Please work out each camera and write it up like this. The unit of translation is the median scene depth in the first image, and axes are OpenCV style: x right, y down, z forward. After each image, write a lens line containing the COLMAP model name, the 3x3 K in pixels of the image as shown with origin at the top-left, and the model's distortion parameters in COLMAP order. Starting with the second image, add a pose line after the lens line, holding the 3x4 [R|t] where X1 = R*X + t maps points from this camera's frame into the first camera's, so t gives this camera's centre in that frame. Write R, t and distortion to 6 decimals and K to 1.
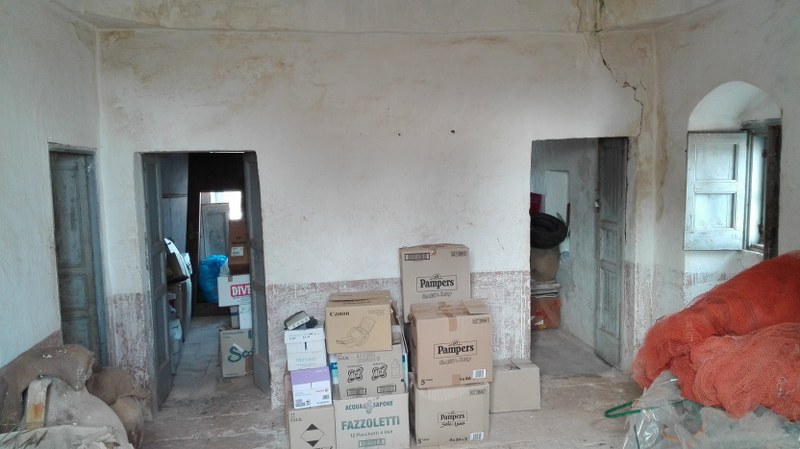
lens RADIAL K [[649.9, 0, 403.5], [0, 649.9, 225.2], [0, 0, 1]] dist [0.132466, -0.236080]
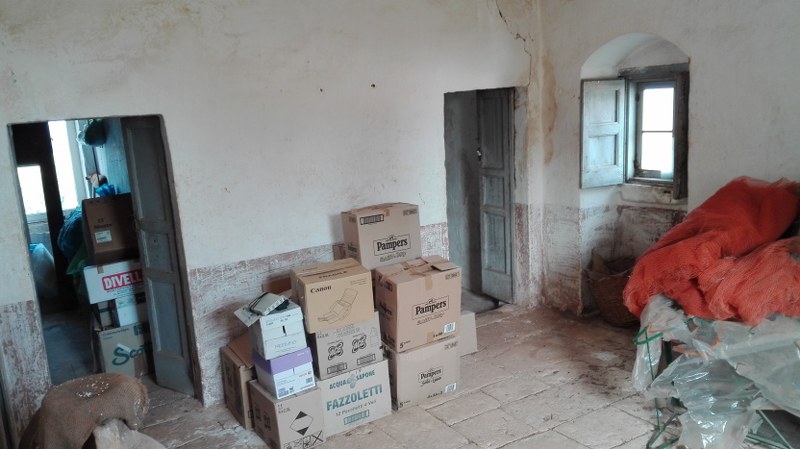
lens RADIAL K [[649.9, 0, 403.5], [0, 649.9, 225.2], [0, 0, 1]] dist [0.132466, -0.236080]
pose [[0.920808, -0.107896, 0.374796, -0.267349], [0.081506, 0.992989, 0.085615, -0.019257], [-0.381406, -0.048287, 0.923146, 0.089787]]
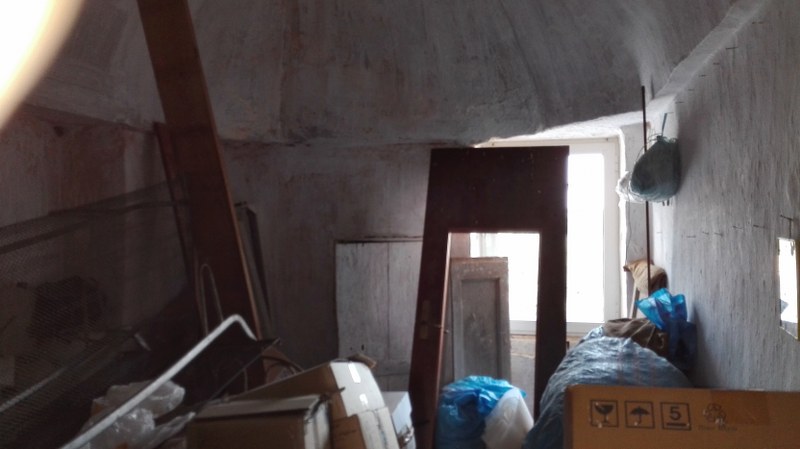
lens RADIAL K [[649.9, 0, 403.5], [0, 649.9, 225.2], [0, 0, 1]] dist [0.132466, -0.236080]
pose [[0.923629, 0.024121, -0.382529, -0.307243], [-0.050158, 0.997042, -0.058239, -0.050527], [0.379992, 0.072978, 0.922106, 1.055687]]
